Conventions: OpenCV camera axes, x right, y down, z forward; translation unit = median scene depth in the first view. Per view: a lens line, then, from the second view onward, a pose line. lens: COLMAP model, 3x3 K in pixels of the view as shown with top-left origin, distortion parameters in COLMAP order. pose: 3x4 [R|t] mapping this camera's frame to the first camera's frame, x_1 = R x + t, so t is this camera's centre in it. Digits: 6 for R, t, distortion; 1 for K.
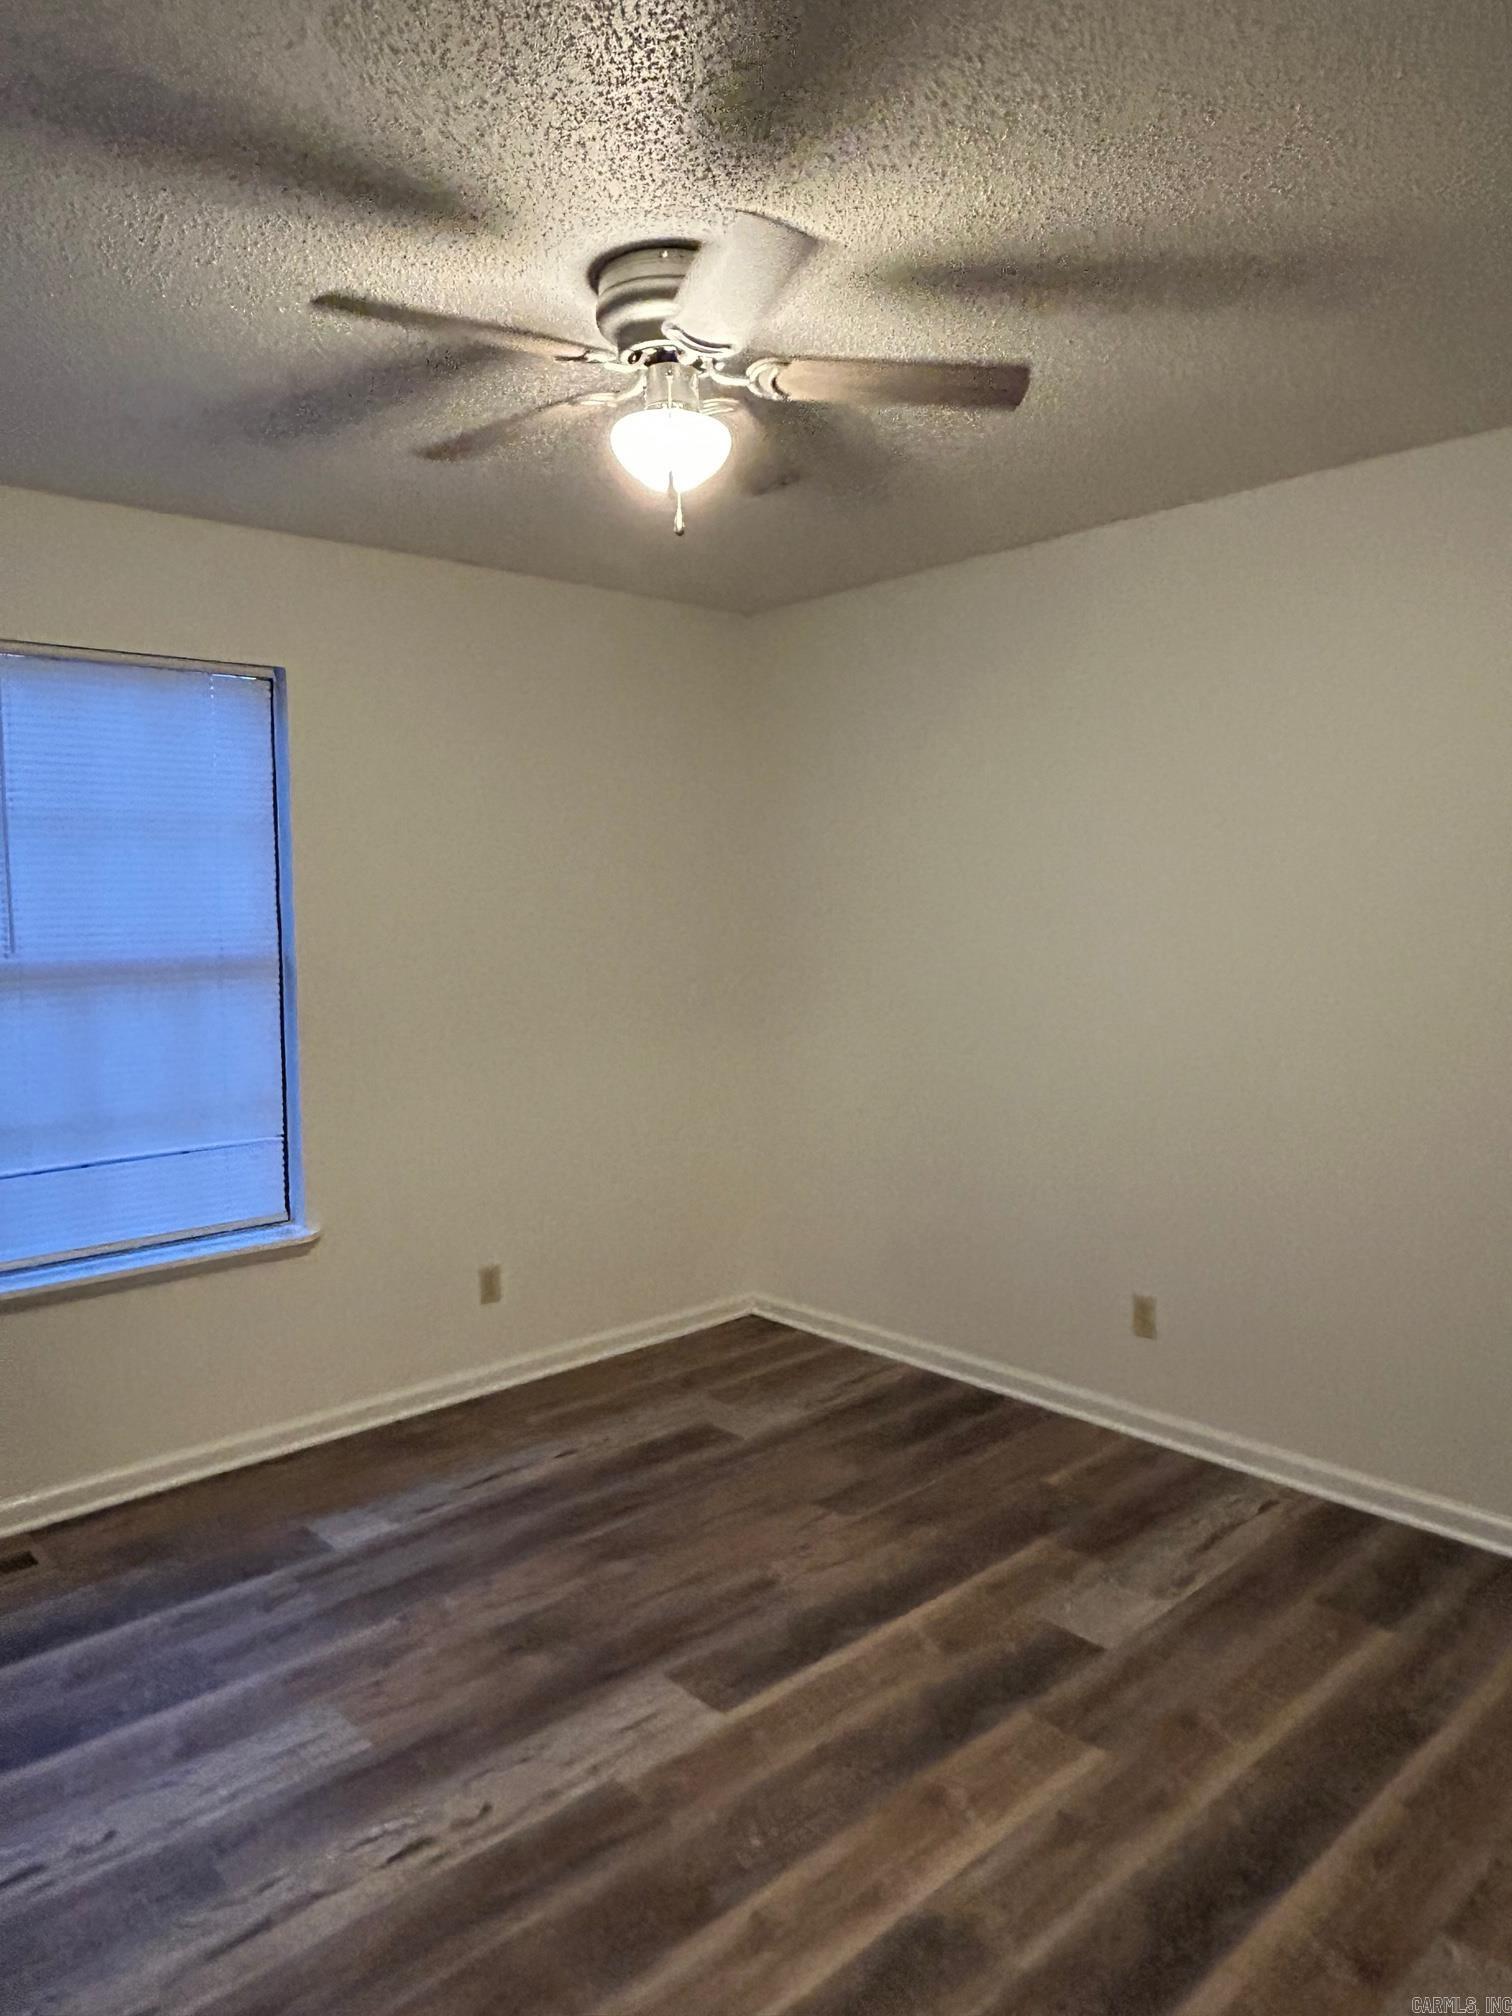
lens RADIAL K [[1368.1, 0, 769.7], [0, 1368.1, 985.1], [0, 0, 1]] dist [-0.004383, -0.001202]
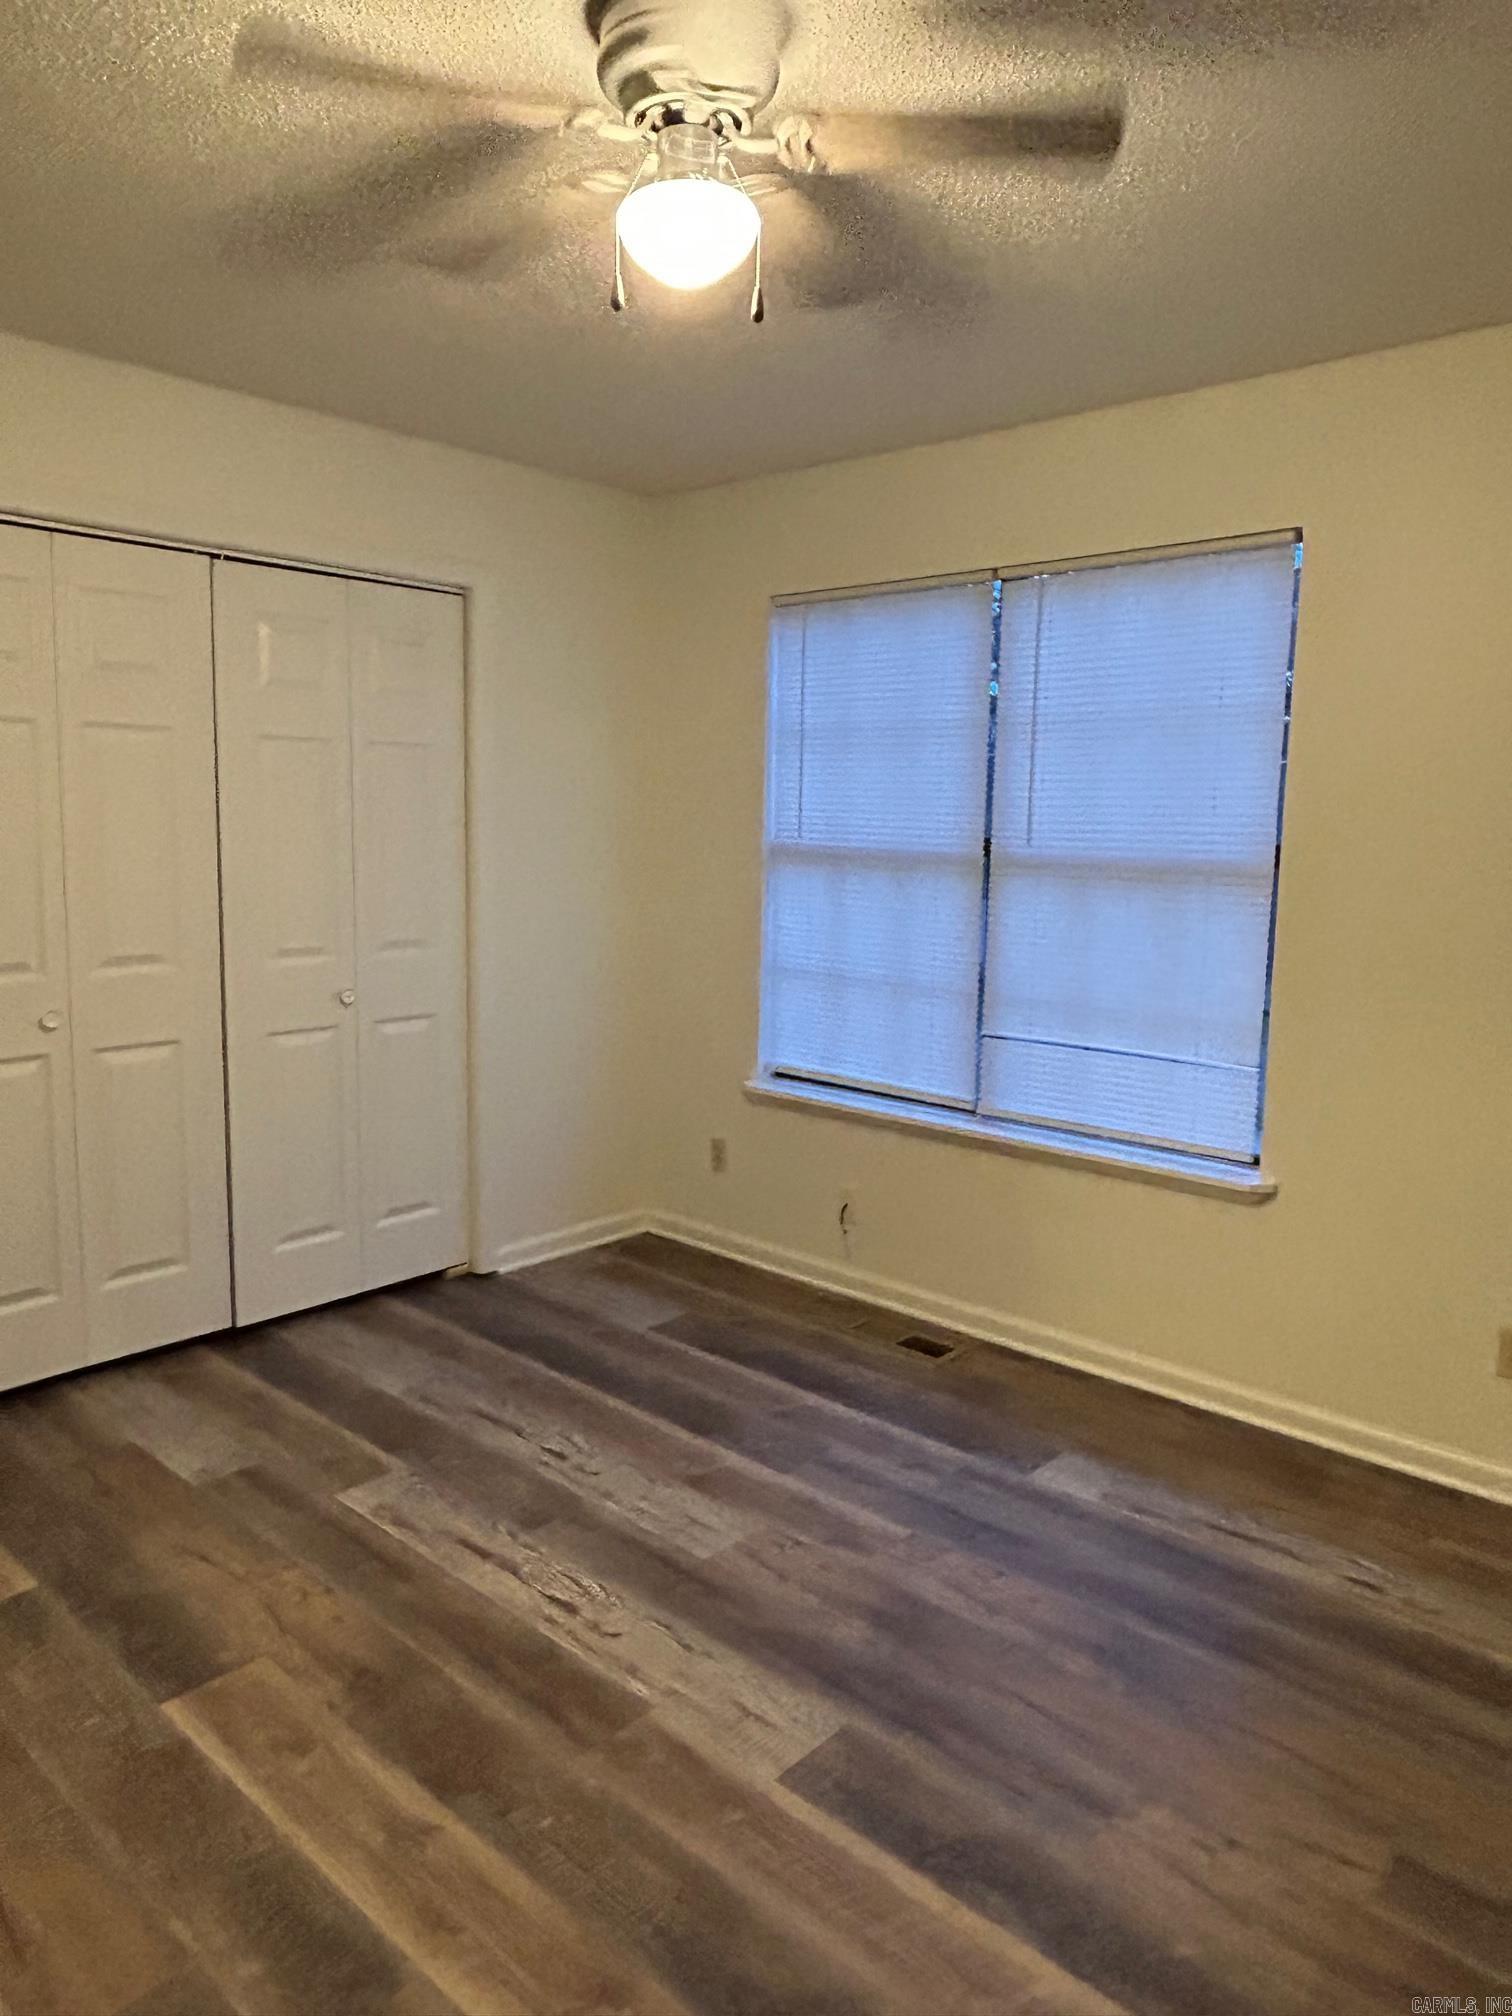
lens RADIAL K [[1368.1, 0, 769.7], [0, 1368.1, 985.1], [0, 0, 1]] dist [-0.004383, -0.001202]
pose [[0.077988, 0.136198, -0.987607, 0.659471], [-0.086438, 0.987818, 0.129402, -0.040972], [0.993200, 0.075275, 0.088811, 0.824592]]
